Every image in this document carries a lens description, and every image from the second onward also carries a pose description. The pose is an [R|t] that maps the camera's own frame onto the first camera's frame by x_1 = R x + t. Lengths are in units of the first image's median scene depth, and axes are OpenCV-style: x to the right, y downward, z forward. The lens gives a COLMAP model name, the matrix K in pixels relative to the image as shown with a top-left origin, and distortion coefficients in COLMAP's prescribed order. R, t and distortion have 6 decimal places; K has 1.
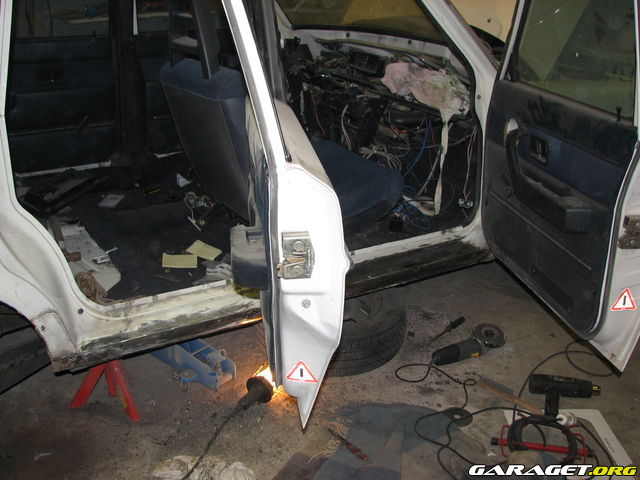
lens RADIAL K [[685.4, 0, 320.2], [0, 685.4, 239.2], [0, 0, 1]] dist [-0.113277, 0.000000]
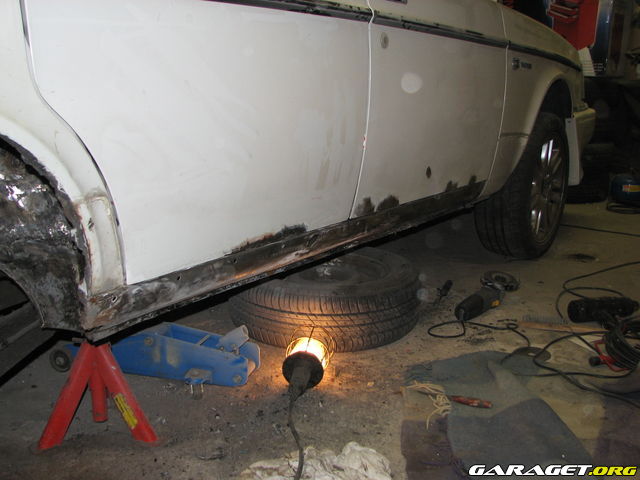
lens RADIAL K [[685.4, 0, 320.0], [0, 685.4, 240.7], [0, 0, 1]] dist [-0.113277, 0.000000]
pose [[0.922379, -0.132179, 0.362968, -0.319630], [0.191781, 0.972348, -0.133265, 0.187037], [-0.335316, 0.192531, 0.922223, 0.294701]]
